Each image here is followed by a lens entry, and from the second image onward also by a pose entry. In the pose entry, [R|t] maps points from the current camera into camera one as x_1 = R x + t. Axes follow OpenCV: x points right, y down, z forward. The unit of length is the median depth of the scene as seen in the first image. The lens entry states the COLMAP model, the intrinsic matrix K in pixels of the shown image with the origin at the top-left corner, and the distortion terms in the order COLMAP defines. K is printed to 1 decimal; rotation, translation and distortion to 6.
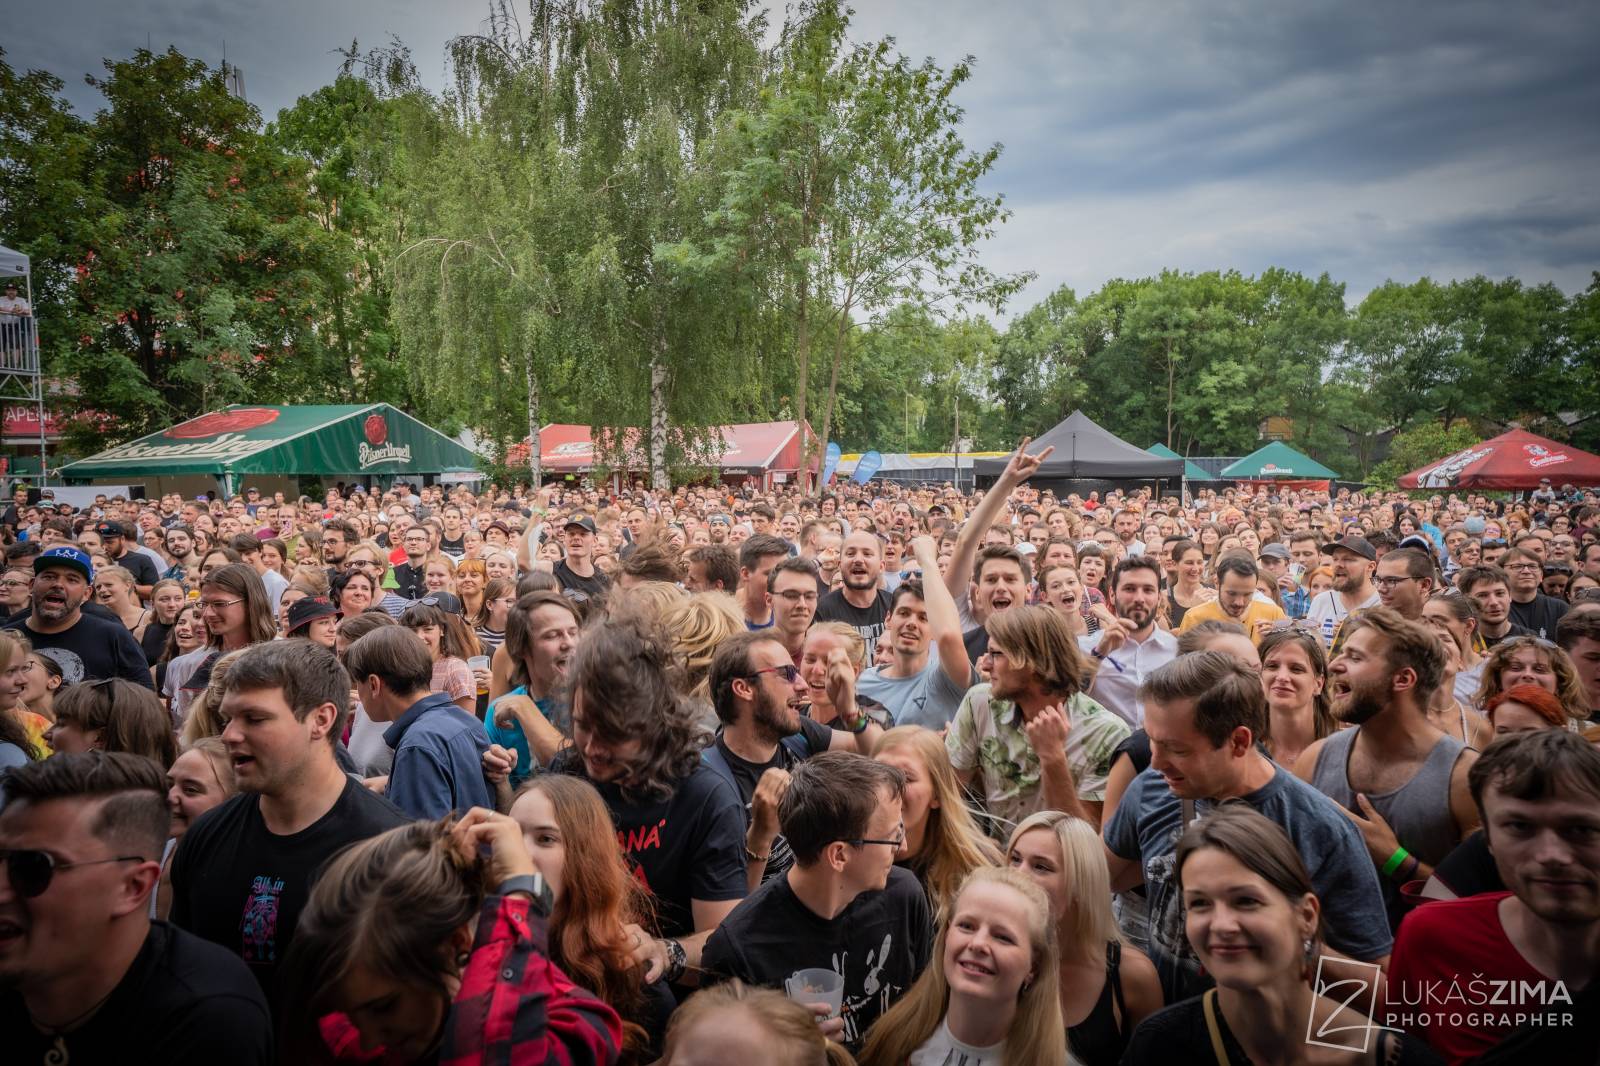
lens RADIAL K [[1019.0, 0, 766.0], [0, 1019.0, 508.2], [0, 0, 1]] dist [0.026953, 0.001614]
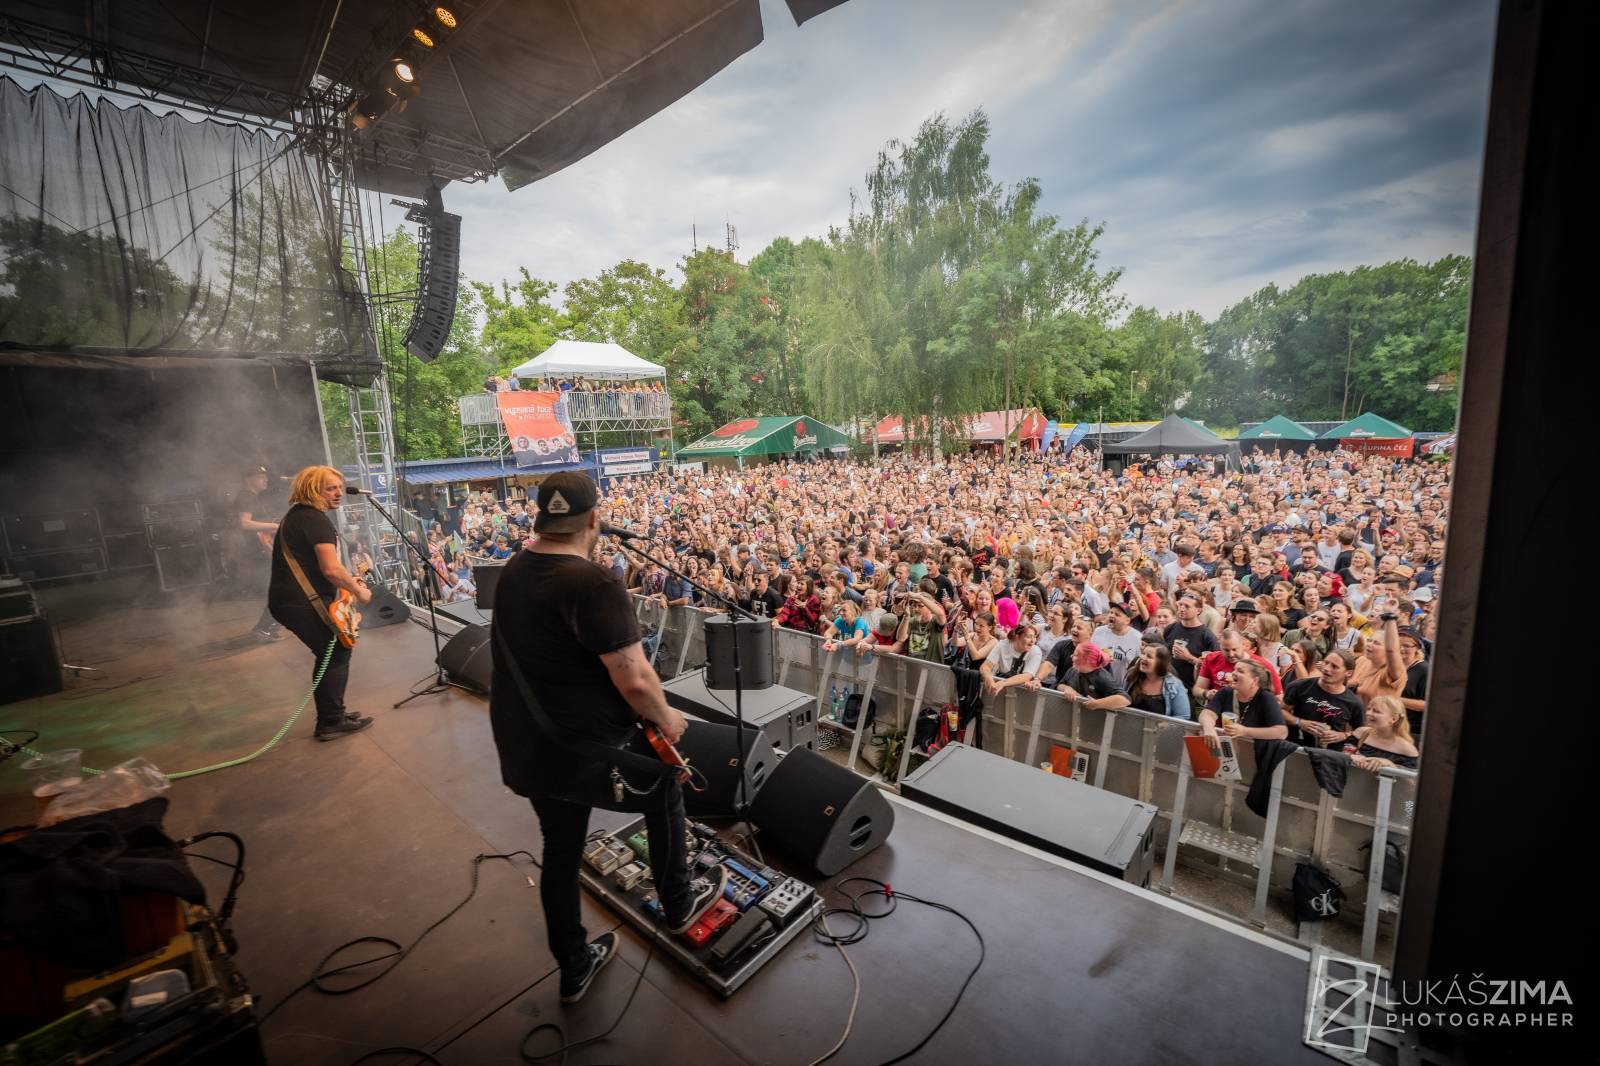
lens RADIAL K [[664.0, 0, 789.9], [0, 664.0, 531.4], [0, 0, 1]] dist [-0.017203, 0.000166]
pose [[0.925950, 0.031136, -0.376360, 0.099263], [0.021931, 0.990480, 0.135898, -0.049351], [0.377008, -0.134088, 0.916452, -0.240217]]
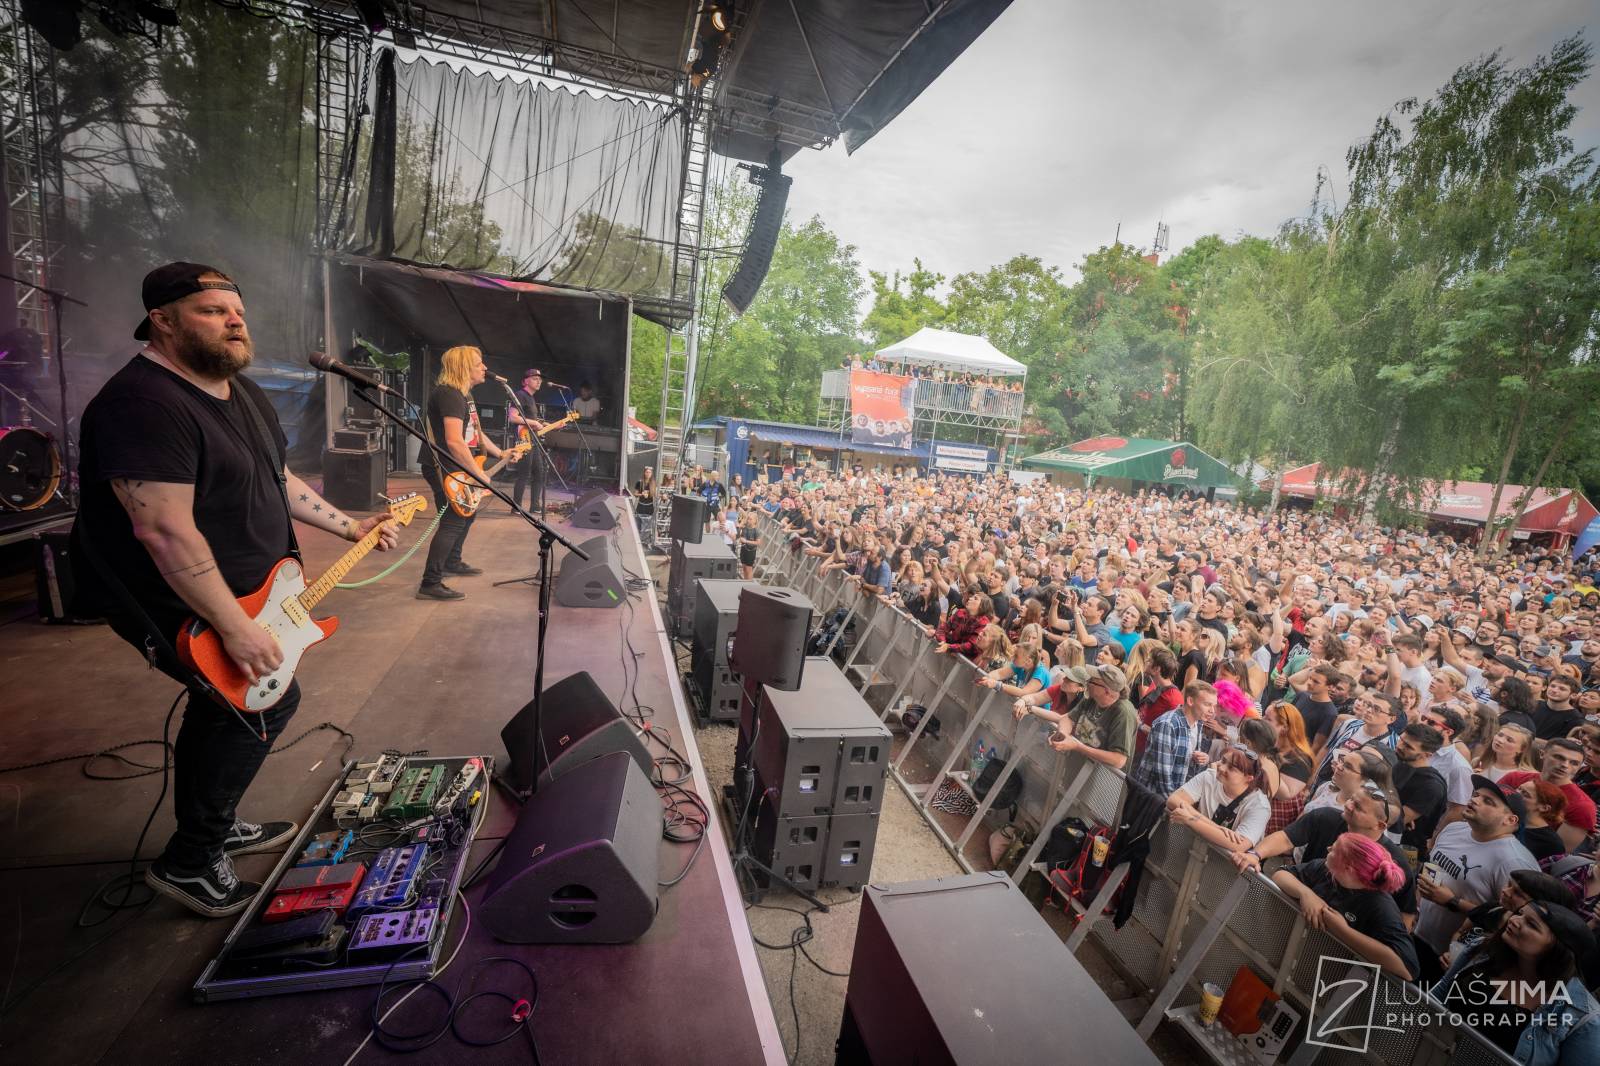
lens RADIAL K [[654.2, 0, 790.9], [0, 654.2, 532.8], [0, 0, 1]] dist [-0.033416, 0.006146]
pose [[0.568477, 0.216919, -0.793587, 0.131118], [-0.141565, 0.976017, 0.165376, -0.037228], [0.810428, 0.018331, 0.585552, -0.157738]]
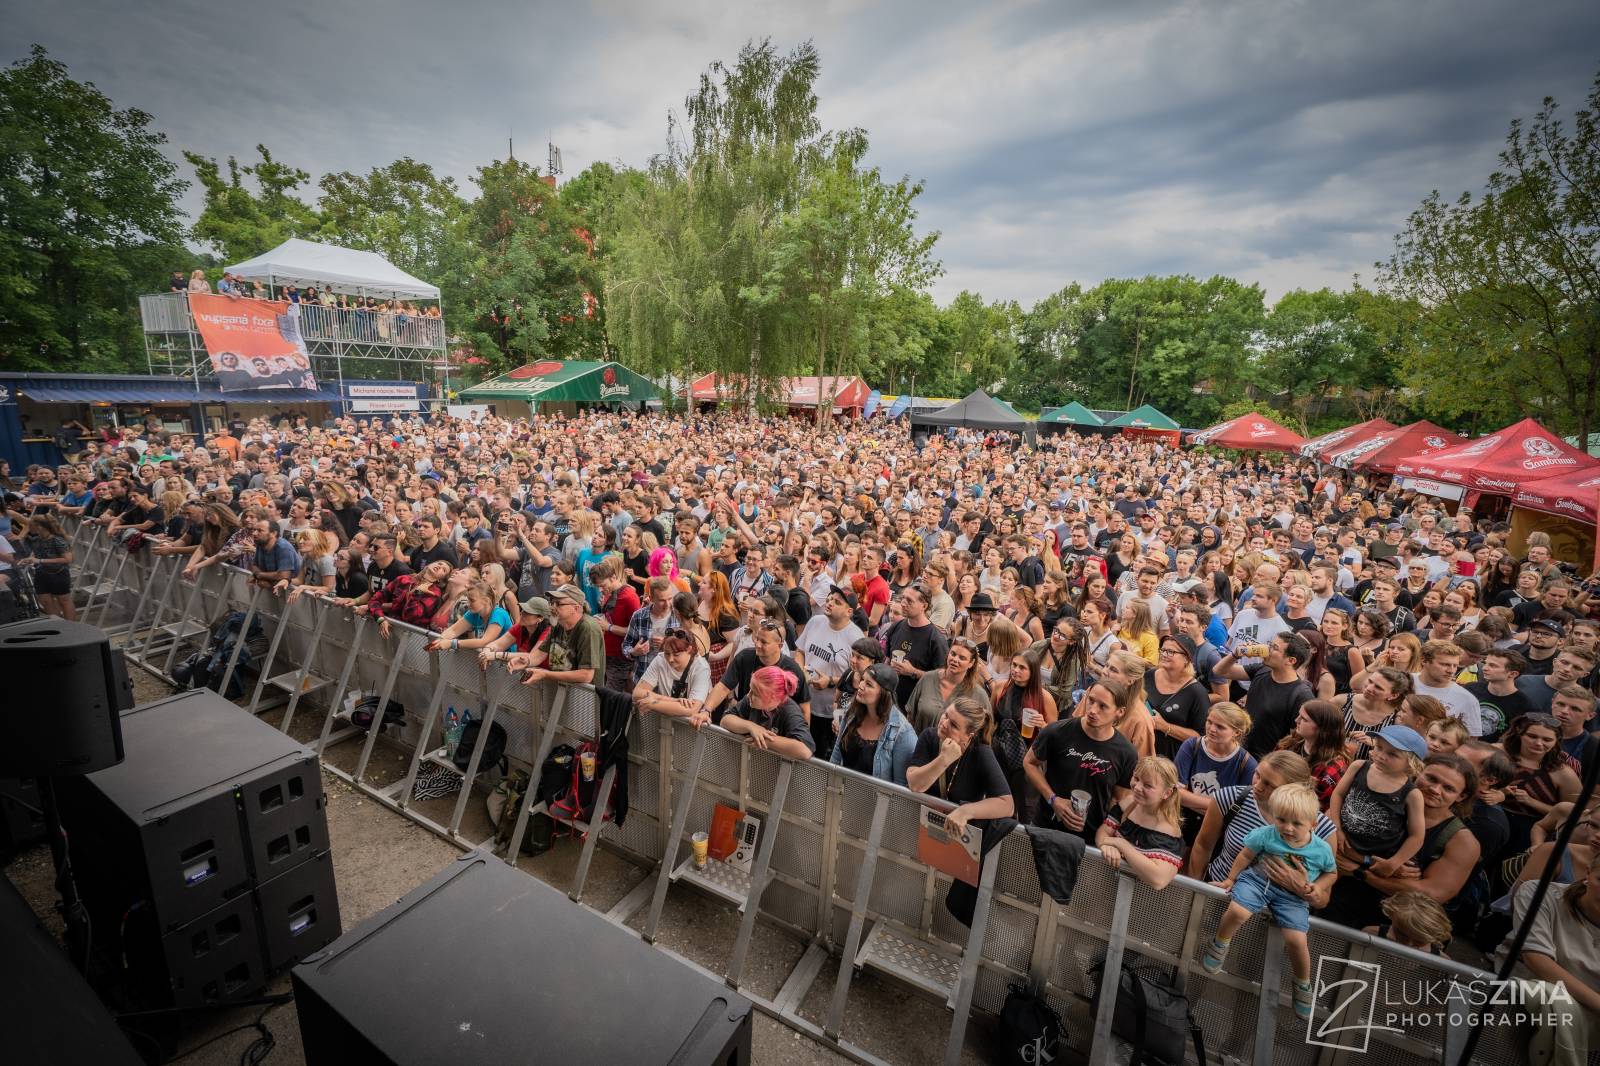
lens RADIAL K [[656.0, 0, 791.7], [0, 656.0, 526.5], [0, 0, 1]] dist [-0.016402, 0.000090]
pose [[0.985376, 0.080385, -0.150240, 0.135774], [-0.052716, 0.982287, 0.179817, -0.036891], [0.162034, -0.169267, 0.972159, -0.142963]]
